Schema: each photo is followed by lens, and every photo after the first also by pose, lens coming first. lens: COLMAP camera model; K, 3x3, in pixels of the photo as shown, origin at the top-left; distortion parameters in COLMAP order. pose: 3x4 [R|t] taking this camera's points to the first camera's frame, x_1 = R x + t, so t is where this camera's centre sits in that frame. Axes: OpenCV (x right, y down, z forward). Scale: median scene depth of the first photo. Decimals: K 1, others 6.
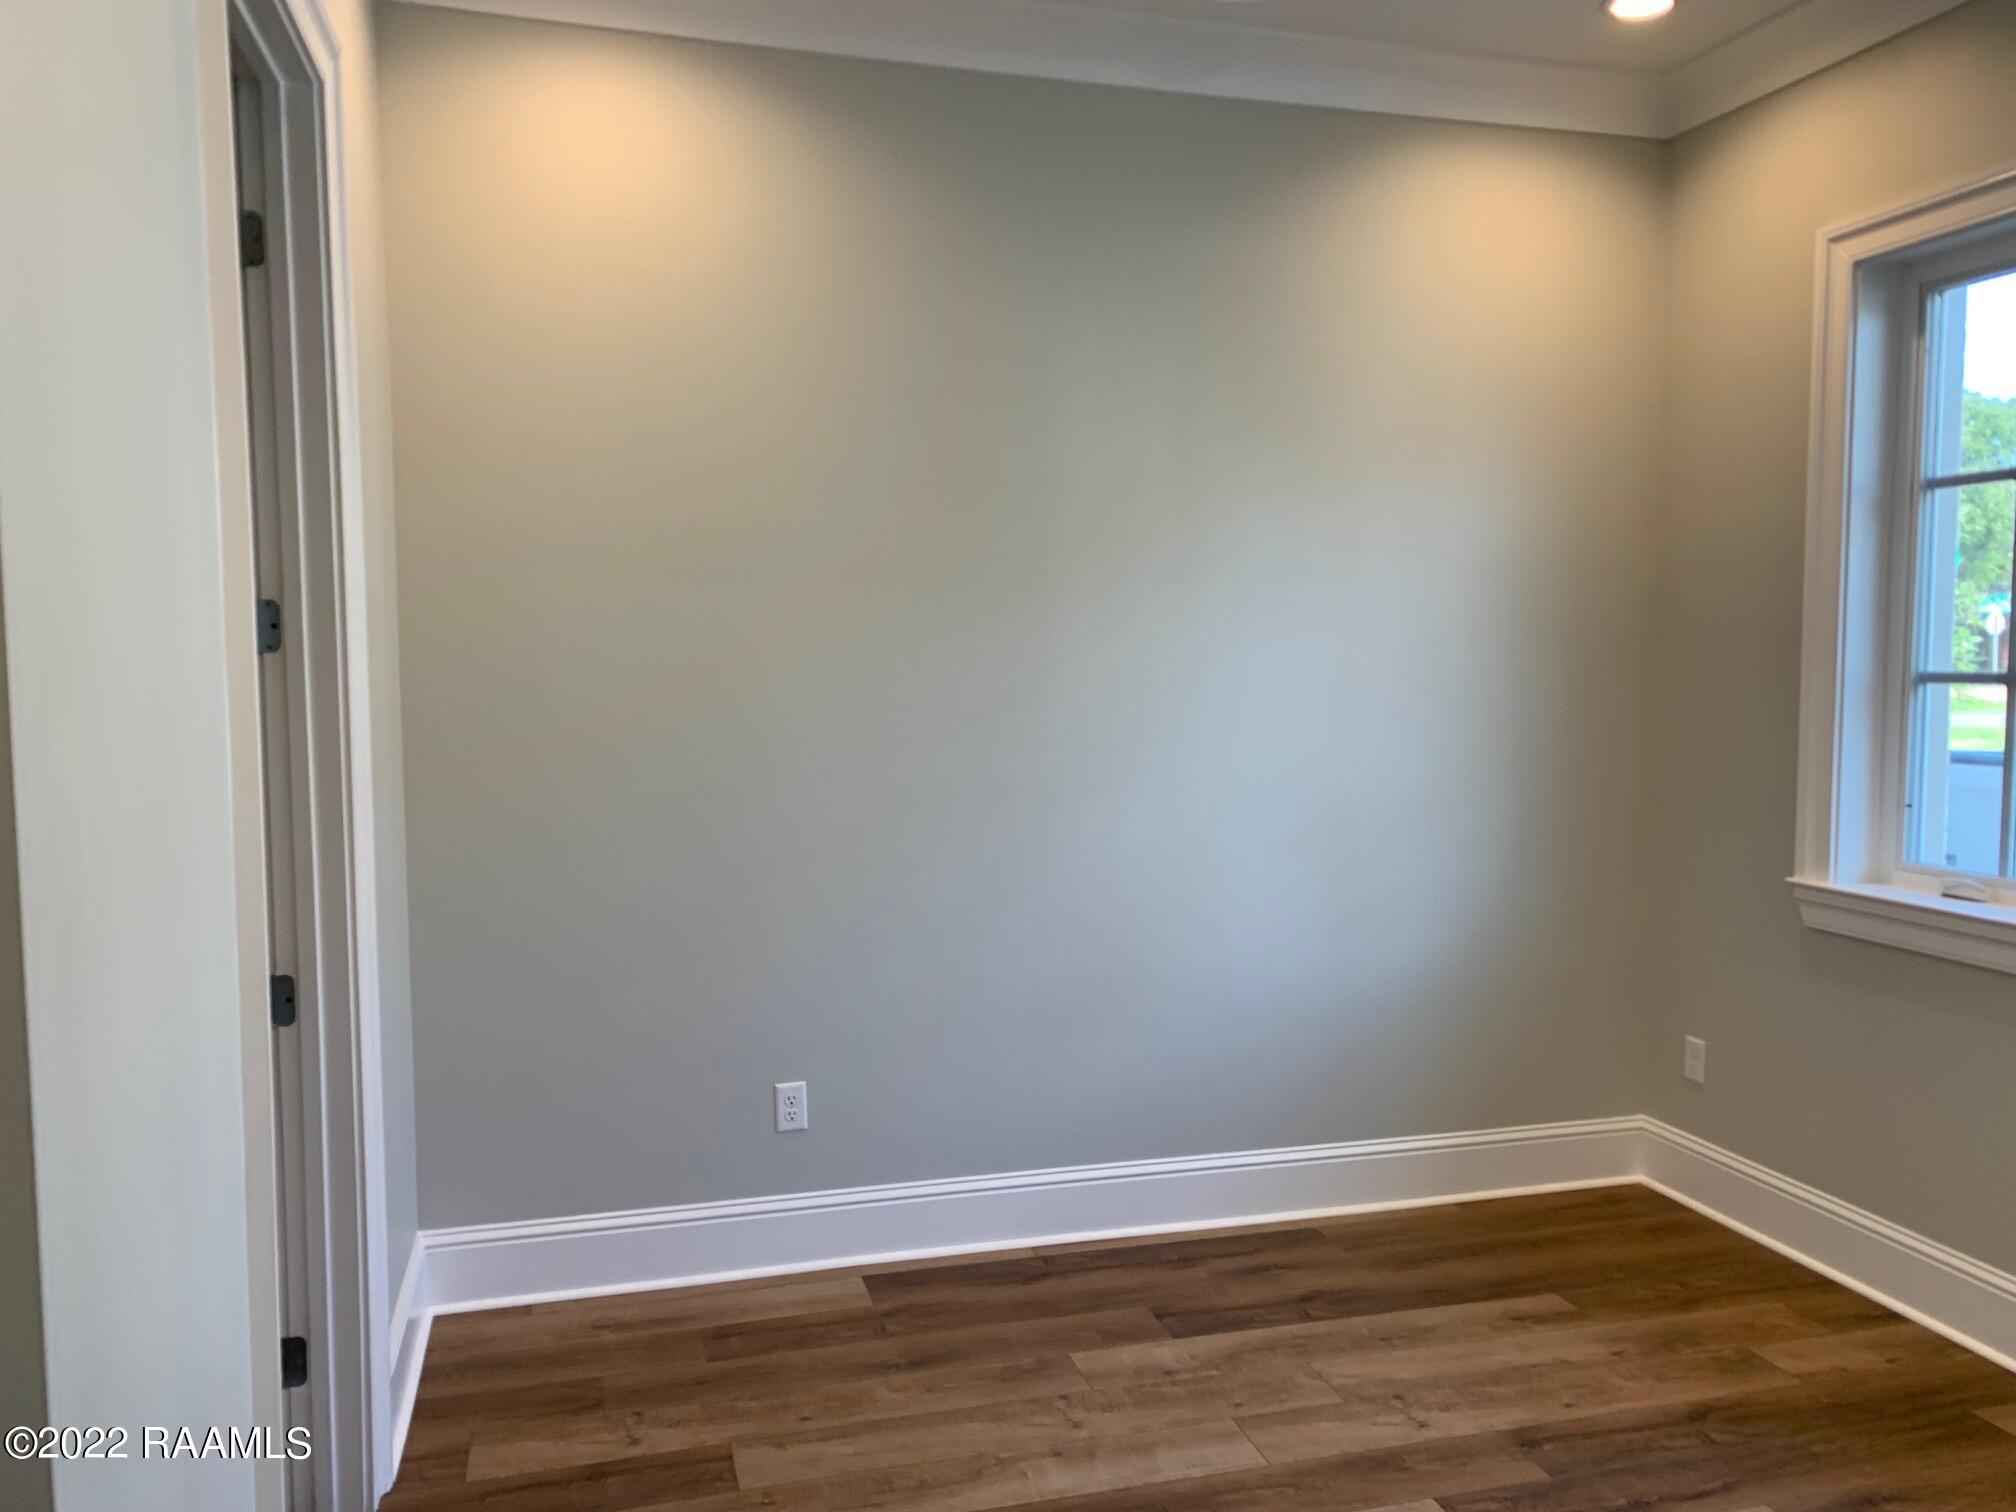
lens RADIAL K [[1549.6, 0, 1020.8], [0, 1549.6, 762.9], [0, 0, 1]] dist [0.004414, -0.002351]
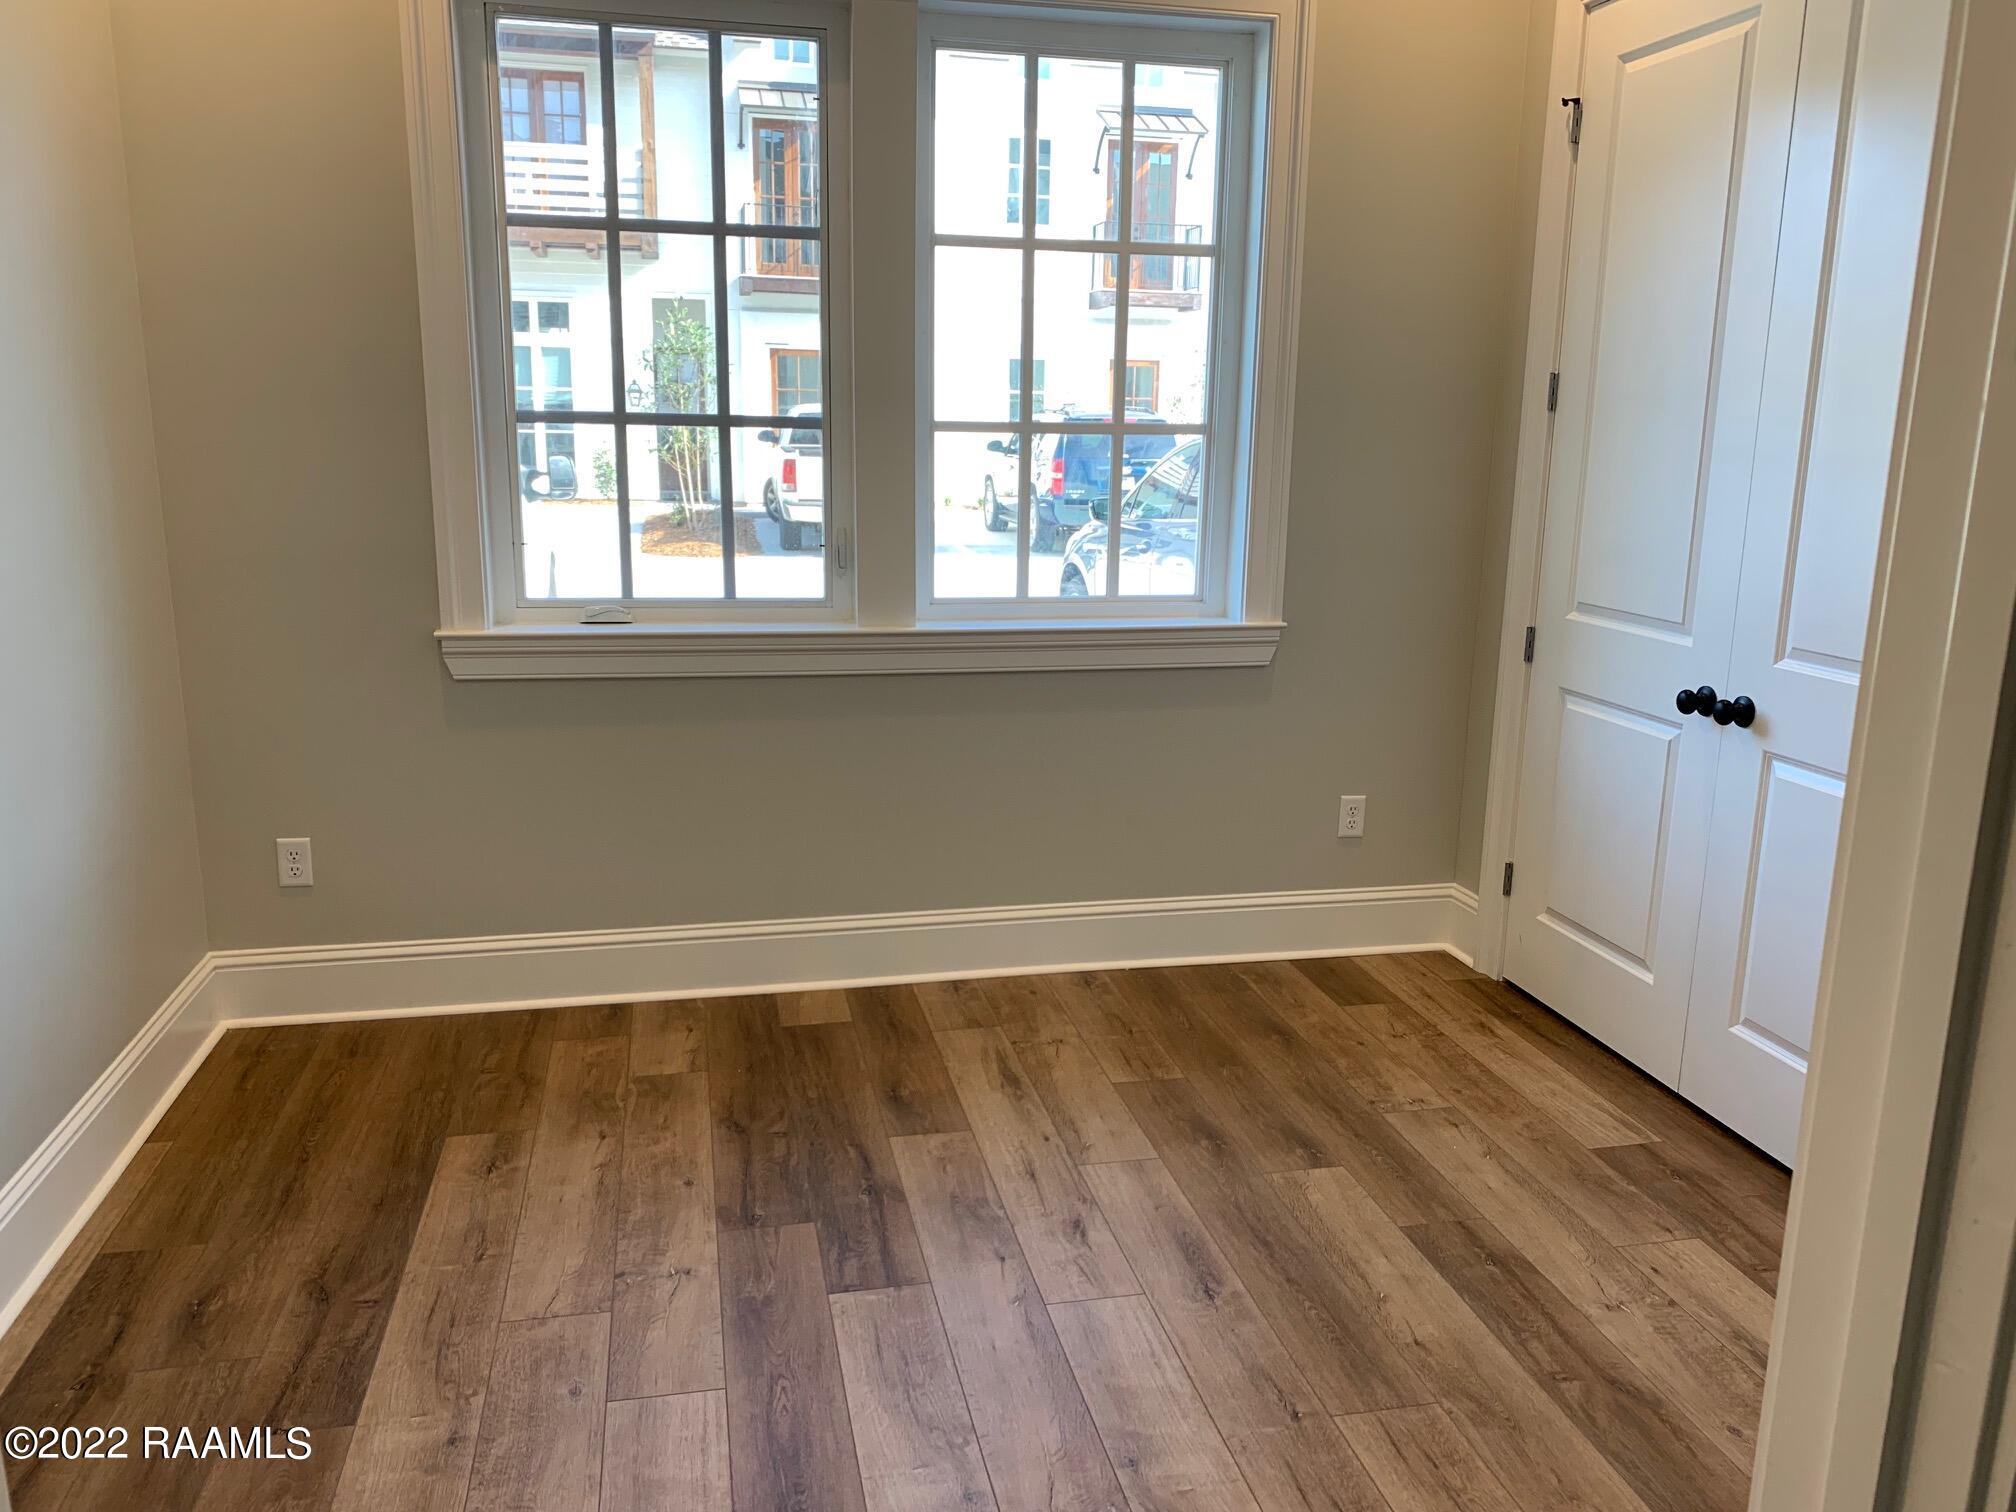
lens RADIAL K [[1549.6, 0, 1024.2], [0, 1549.6, 756.9], [0, 0, 1]] dist [0.004414, -0.002351]
pose [[0.040980, -0.209604, 0.976927, -0.472748], [0.055496, 0.976717, 0.207231, -0.030730], [-0.997618, 0.045723, 0.051658, 0.653683]]
